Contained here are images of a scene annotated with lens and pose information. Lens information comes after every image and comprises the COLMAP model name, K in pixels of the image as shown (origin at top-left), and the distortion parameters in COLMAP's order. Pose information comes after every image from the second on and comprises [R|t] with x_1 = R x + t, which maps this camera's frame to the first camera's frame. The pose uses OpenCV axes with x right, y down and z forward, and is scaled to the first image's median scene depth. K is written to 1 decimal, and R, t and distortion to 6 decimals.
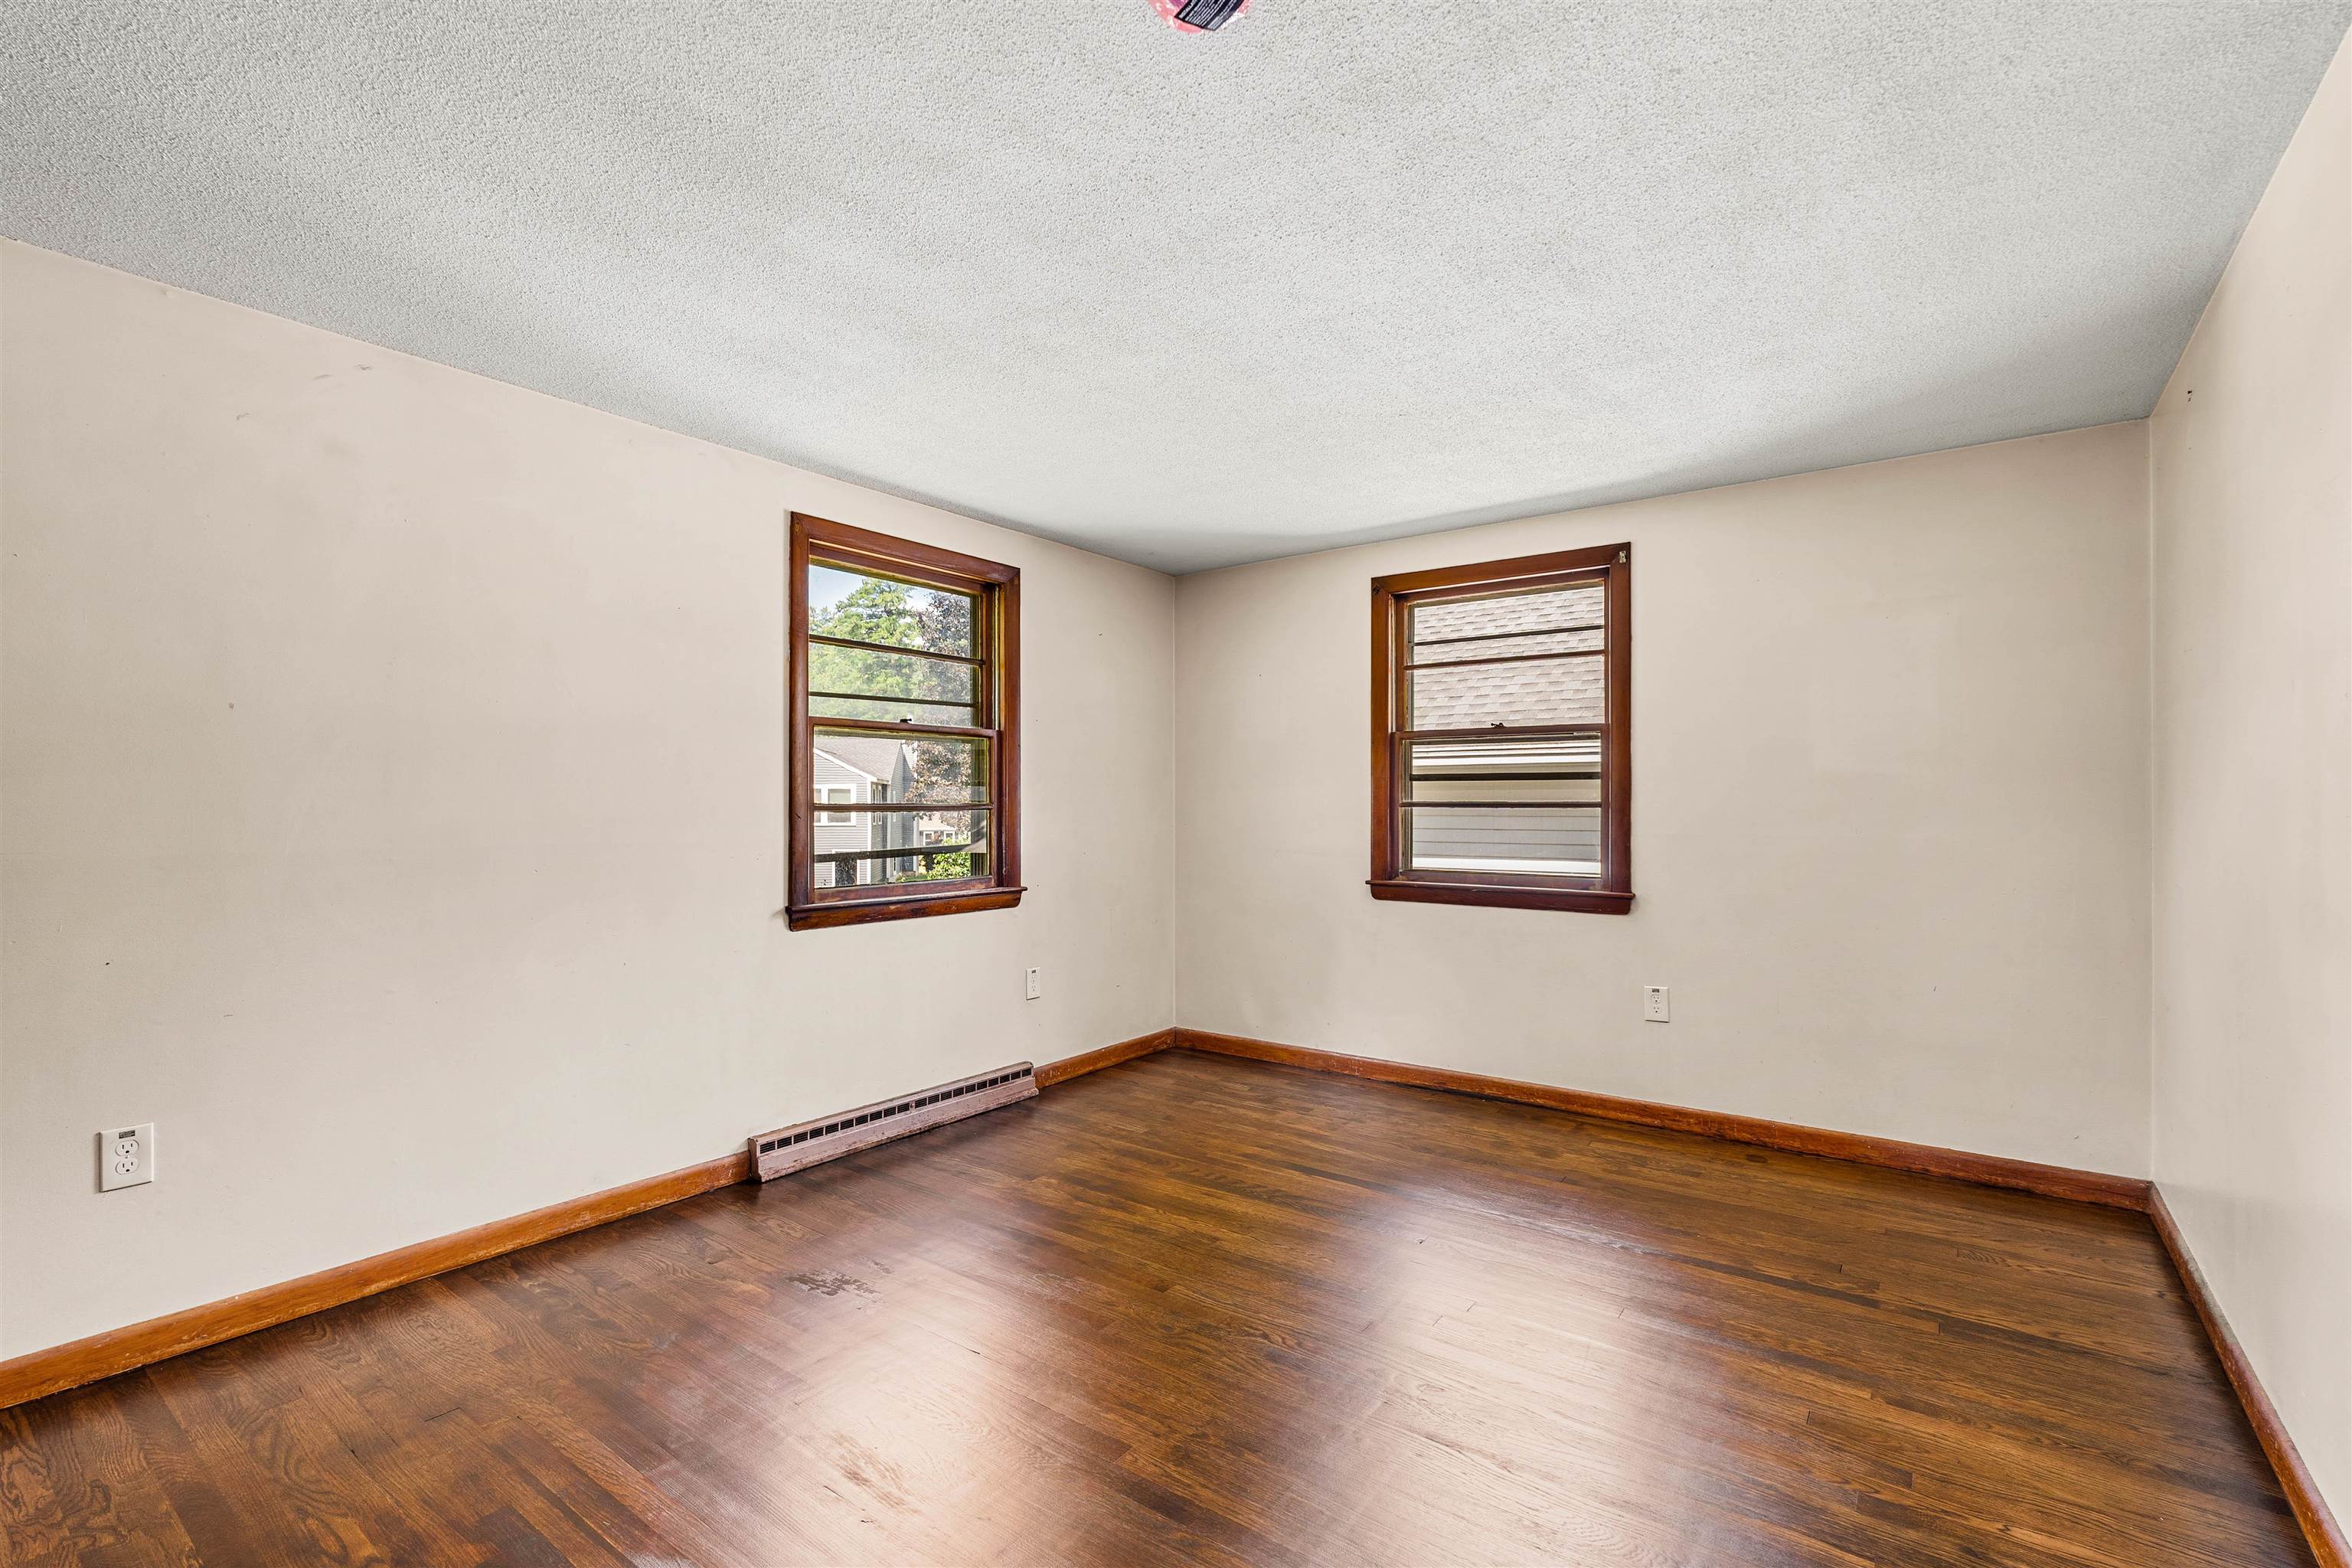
lens RADIAL K [[1035.6, 0, 1166.2], [0, 1035.6, 785.6], [0, 0, 1]] dist [-0.001953, -0.000334]
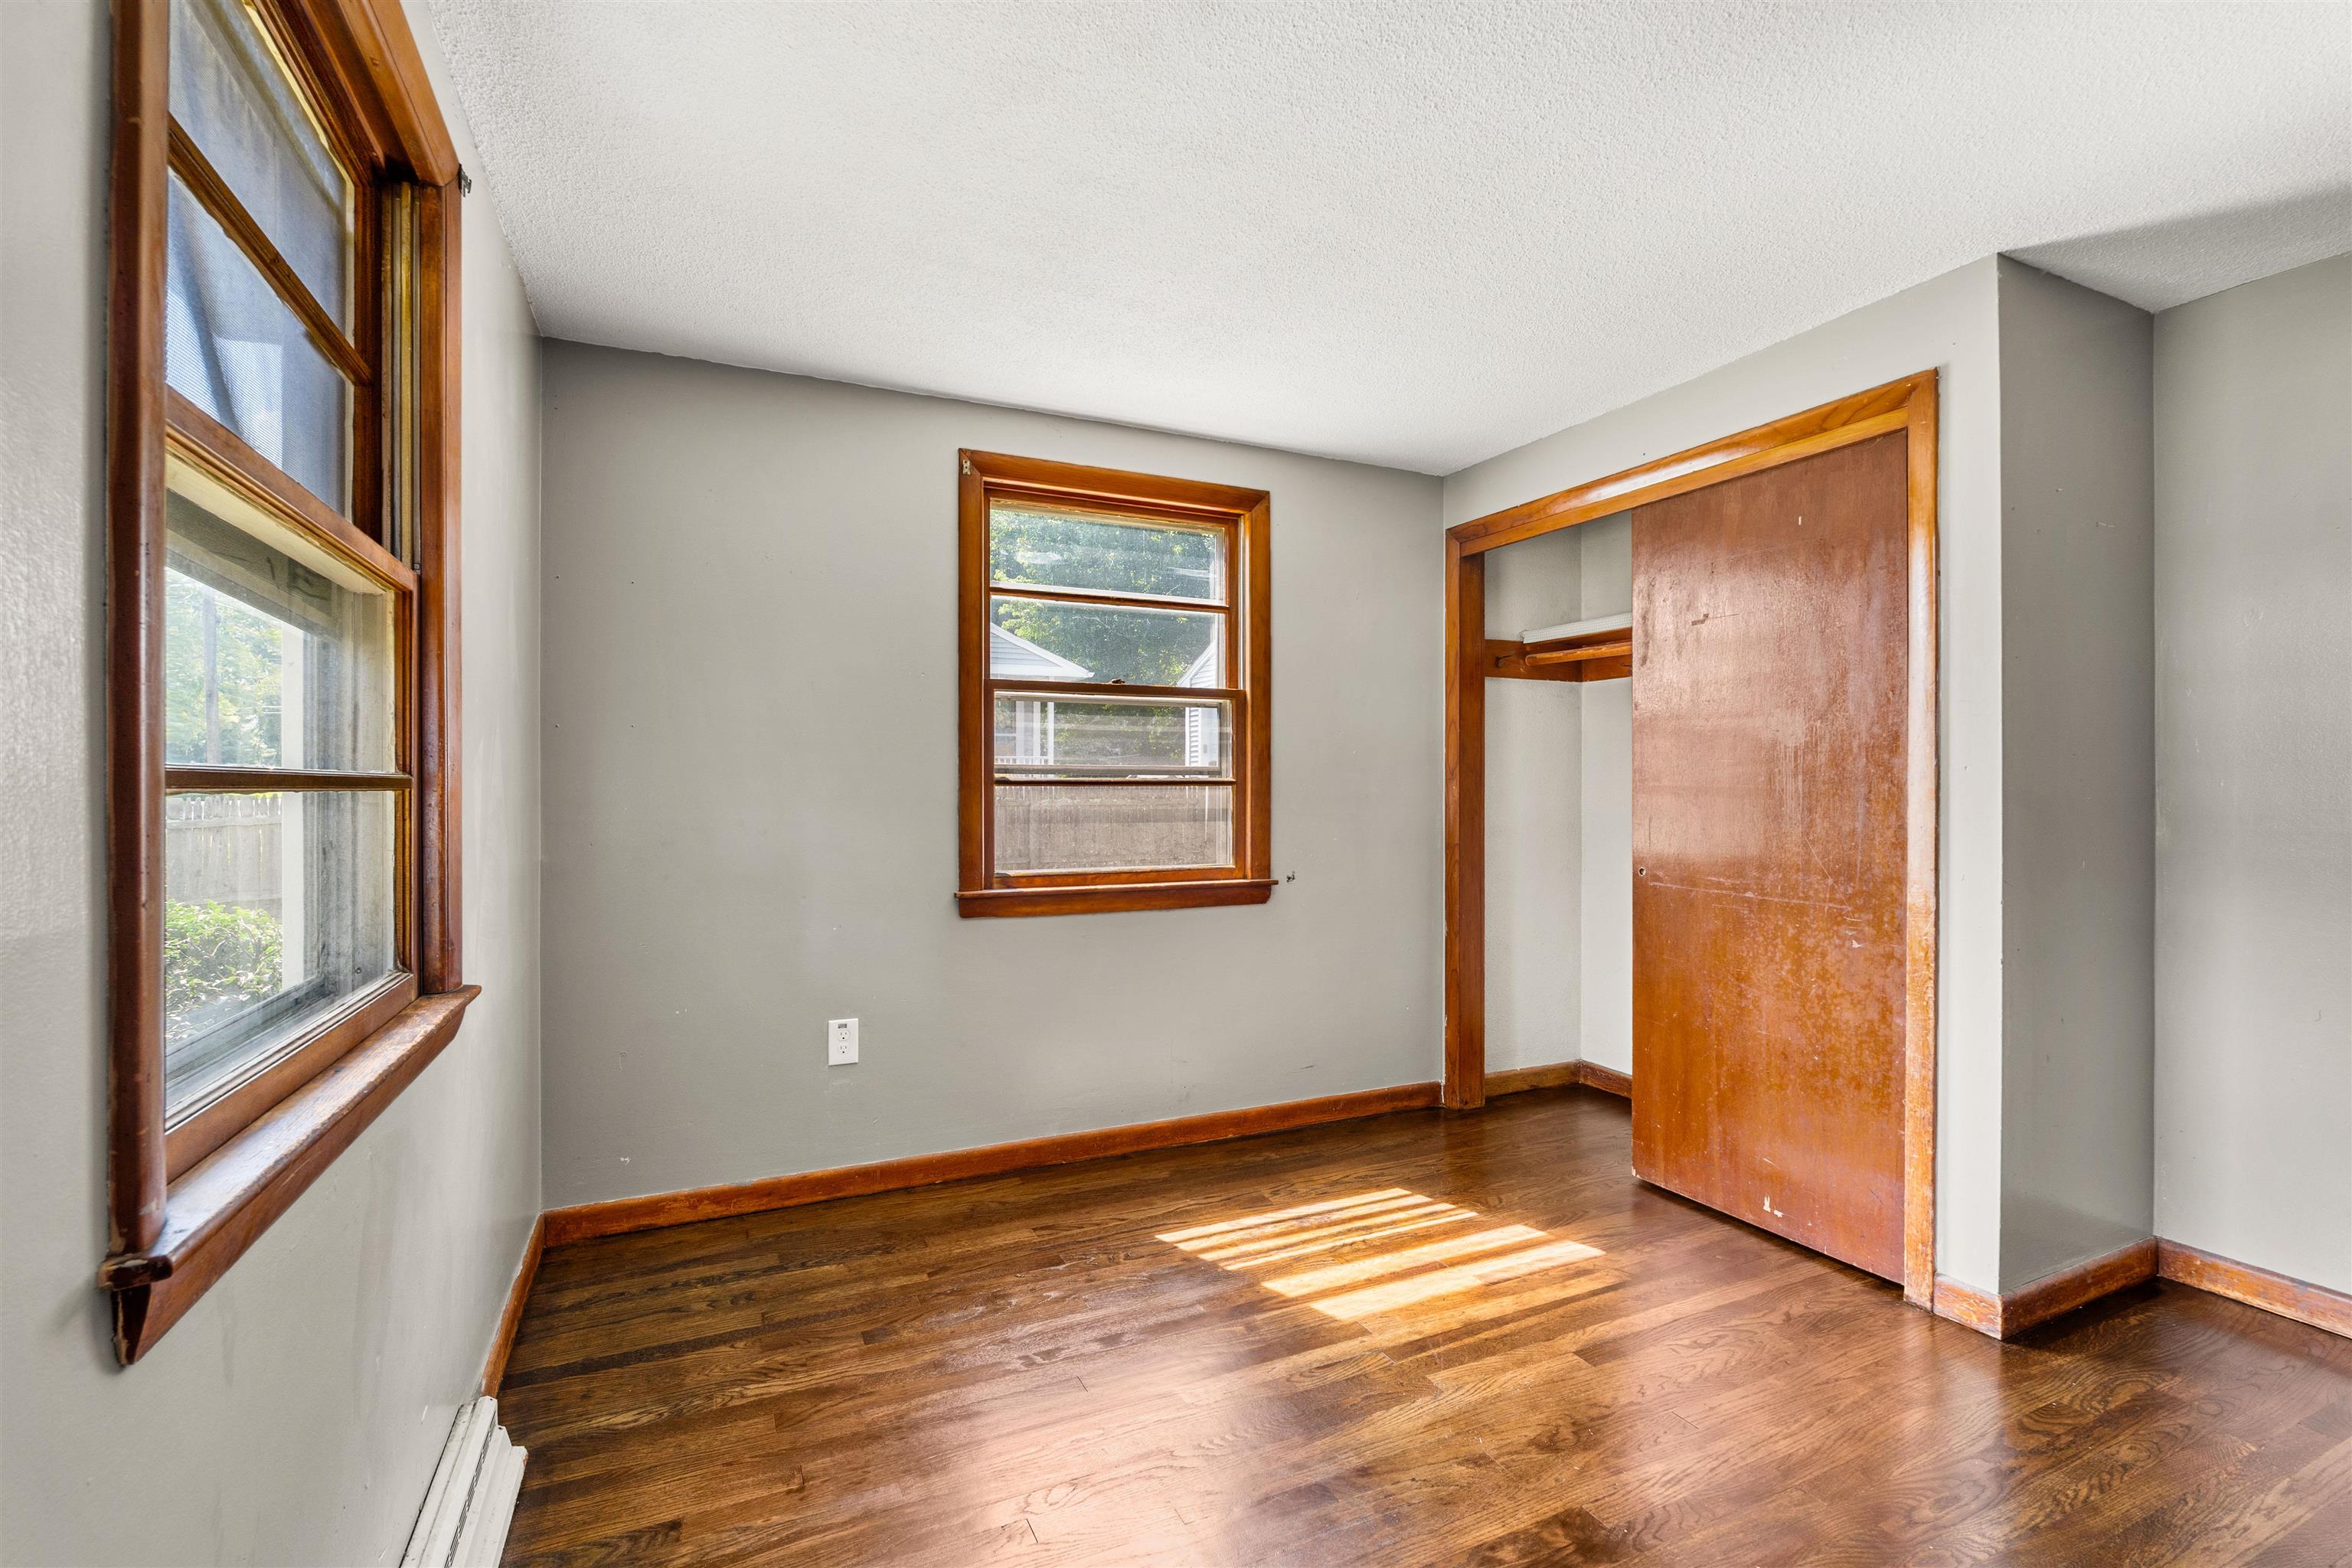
lens RADIAL K [[1040.2, 0, 1176.0], [0, 1040.2, 784.0], [0, 0, 1]] dist [-0.000139, -0.000184]
pose [[0.466819, 0.005229, 0.884337, -0.402102], [-0.013141, 0.999913, 0.001024, 0.020025], [-0.884255, -0.012100, 0.466848, 0.649157]]
